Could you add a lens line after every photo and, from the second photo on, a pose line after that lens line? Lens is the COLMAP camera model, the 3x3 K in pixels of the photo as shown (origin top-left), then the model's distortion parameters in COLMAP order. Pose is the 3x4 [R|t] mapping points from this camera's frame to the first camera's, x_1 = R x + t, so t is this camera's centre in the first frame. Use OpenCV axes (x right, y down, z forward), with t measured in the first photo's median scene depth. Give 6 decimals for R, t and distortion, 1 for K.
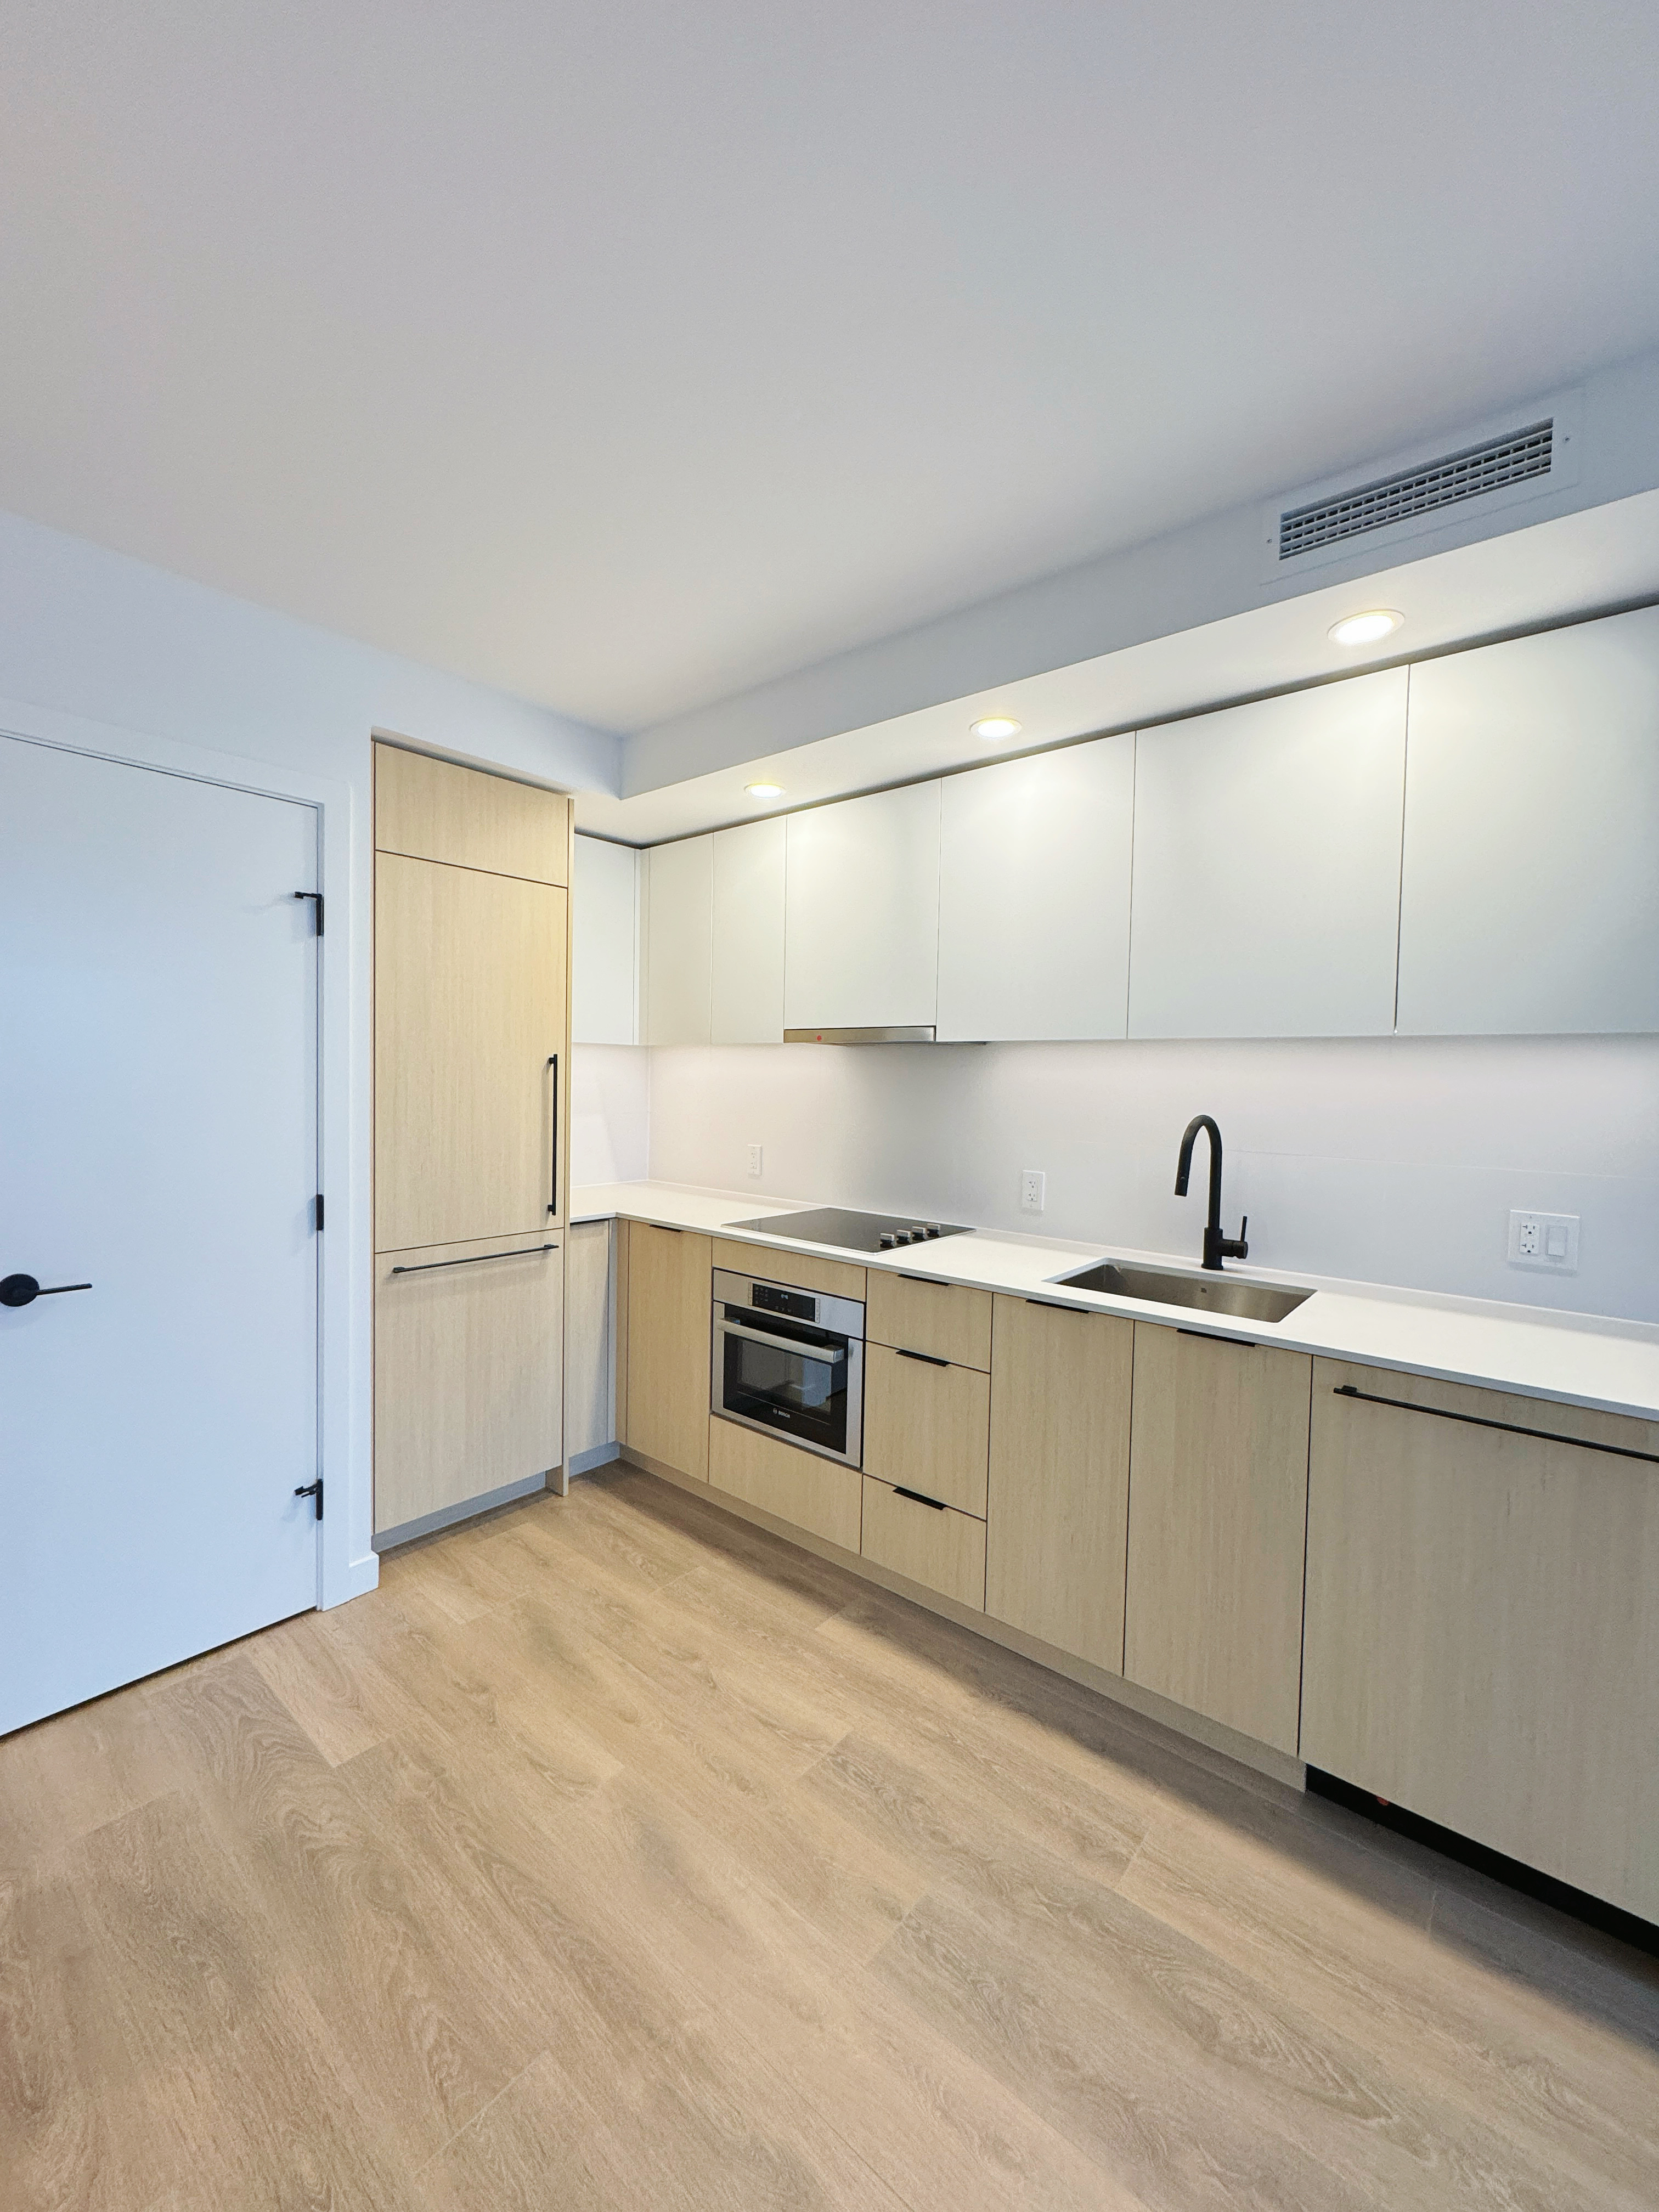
lens RADIAL K [[872.9, 0, 839.9], [0, 872.9, 1104.7], [0, 0, 1]] dist [-0.001131, 0.000068]
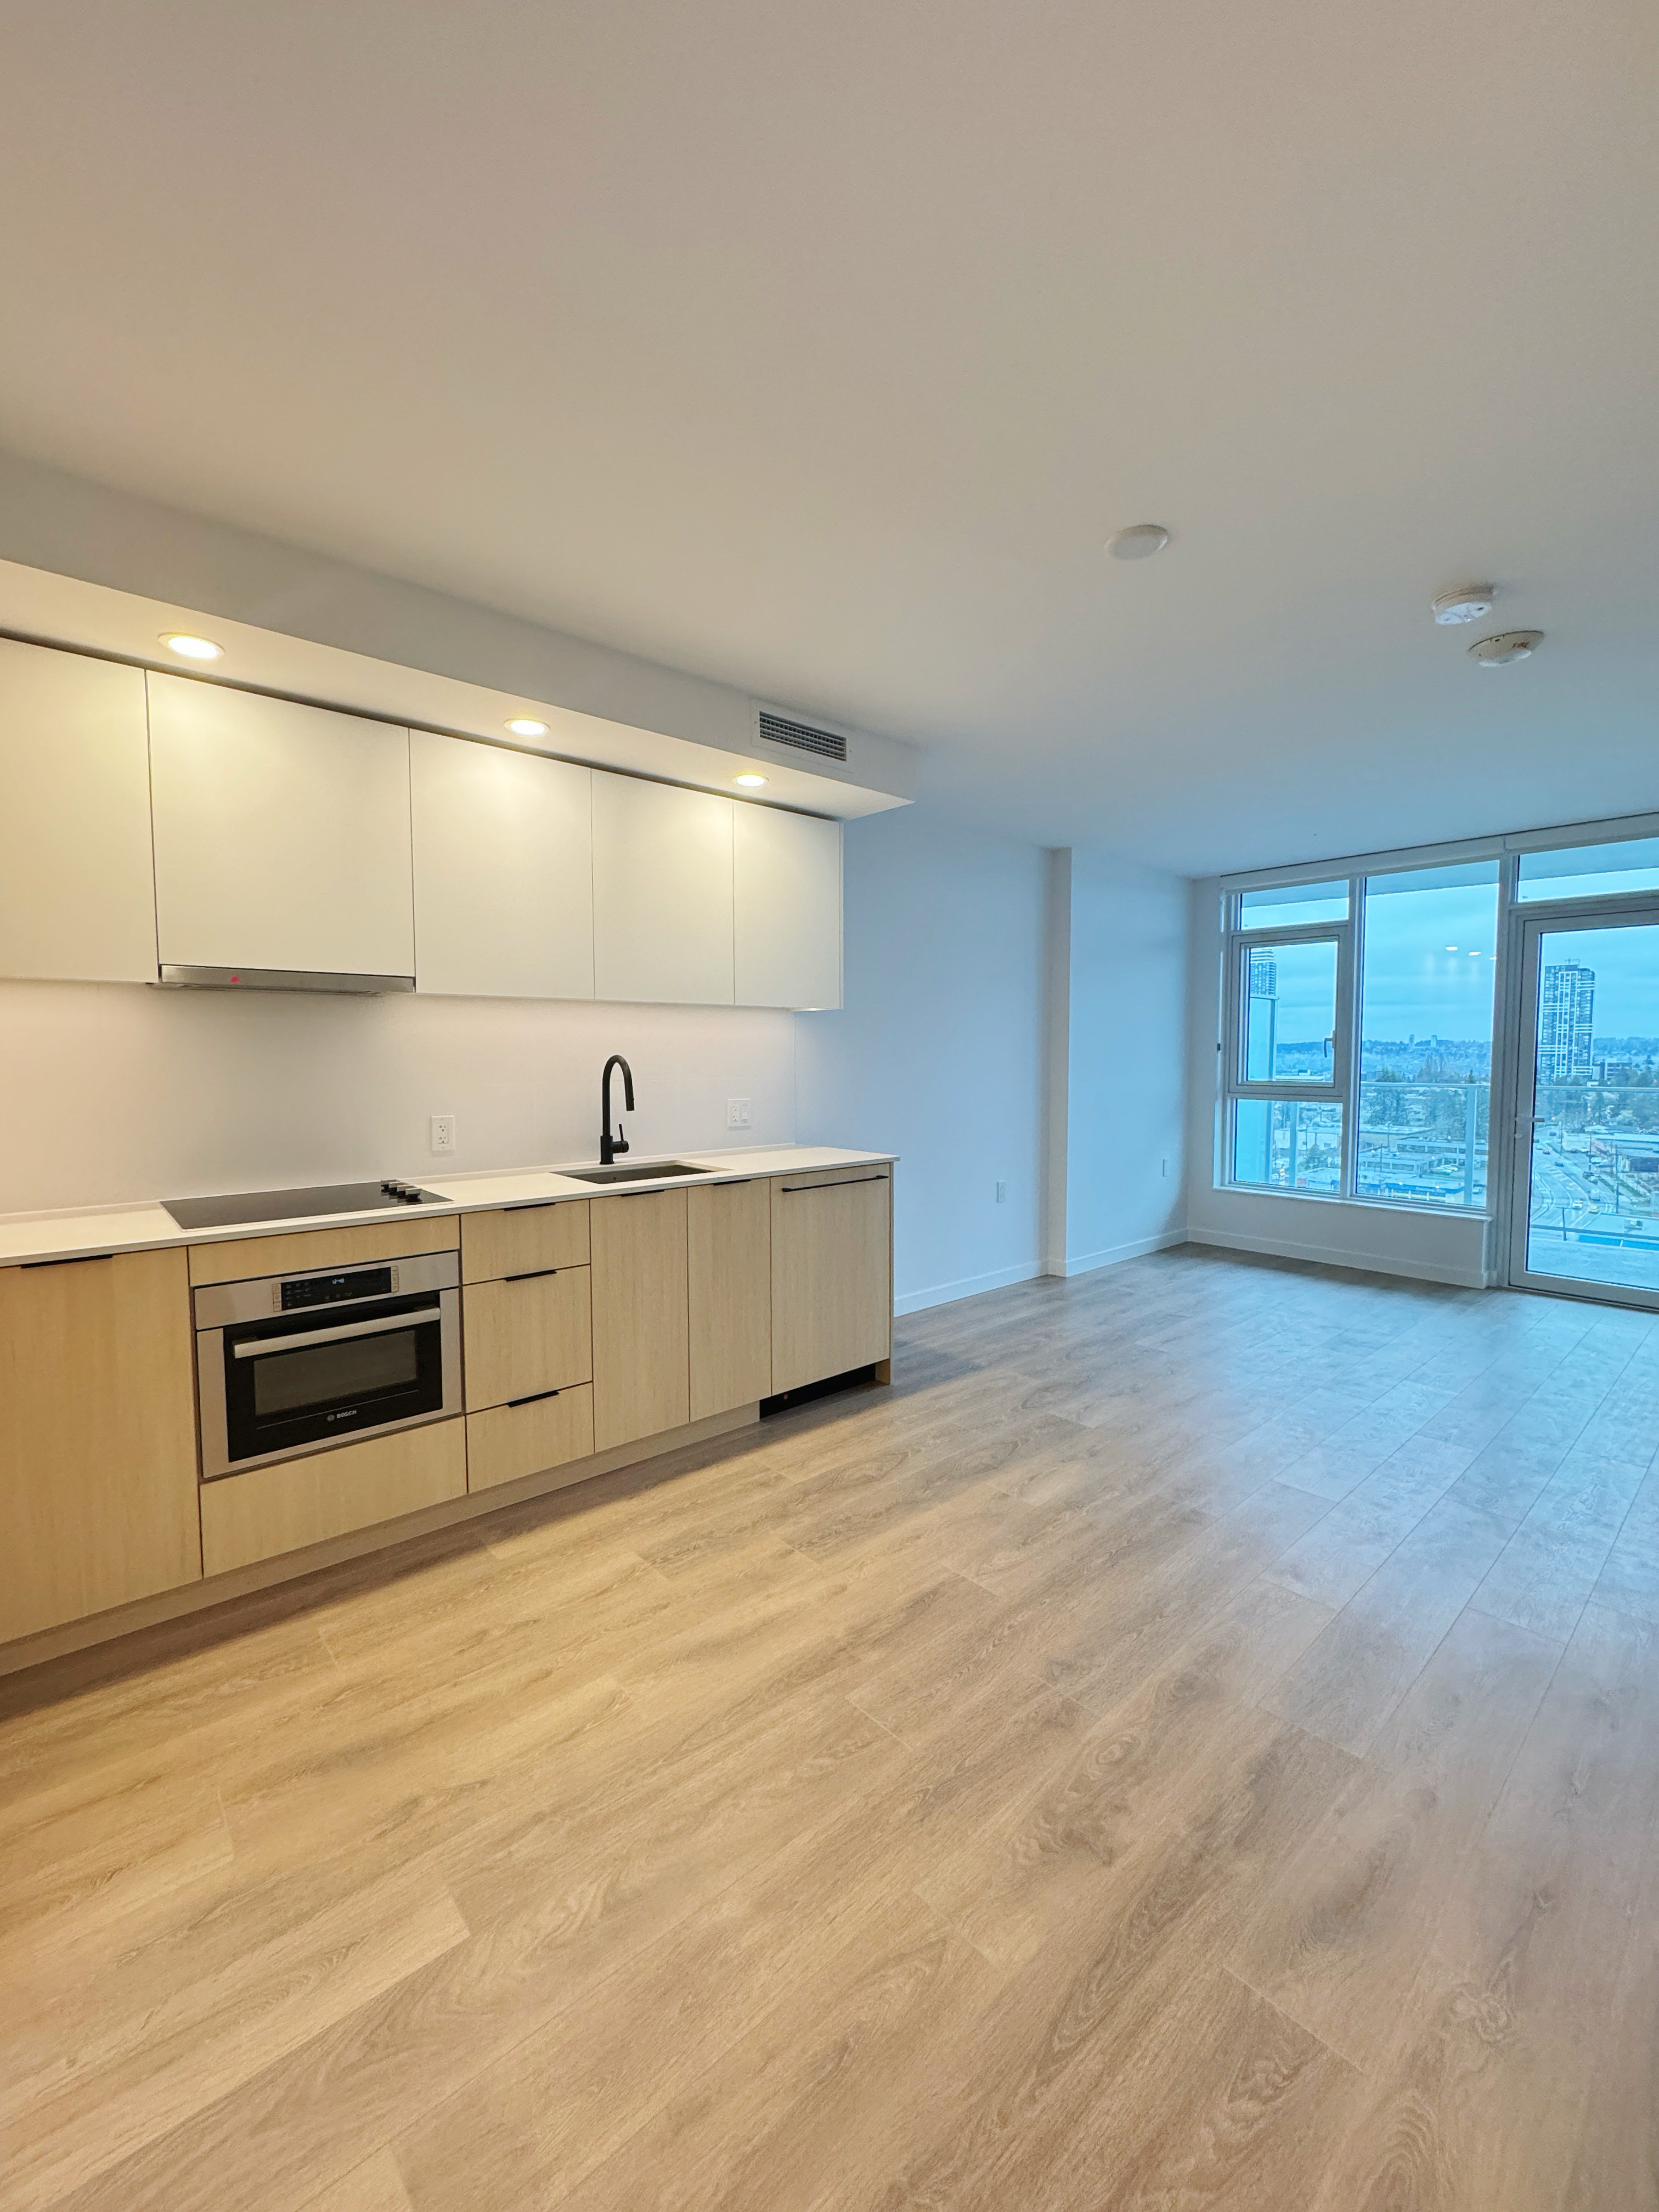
lens RADIAL K [[872.9, 0, 837.7], [0, 872.9, 1103.6], [0, 0, 1]] dist [-0.001131, 0.000068]
pose [[0.153758, -0.078488, 0.984986, -1.064361], [0.036731, 0.996605, 0.073680, -0.000528], [-0.987426, 0.024851, 0.156119, 0.481027]]
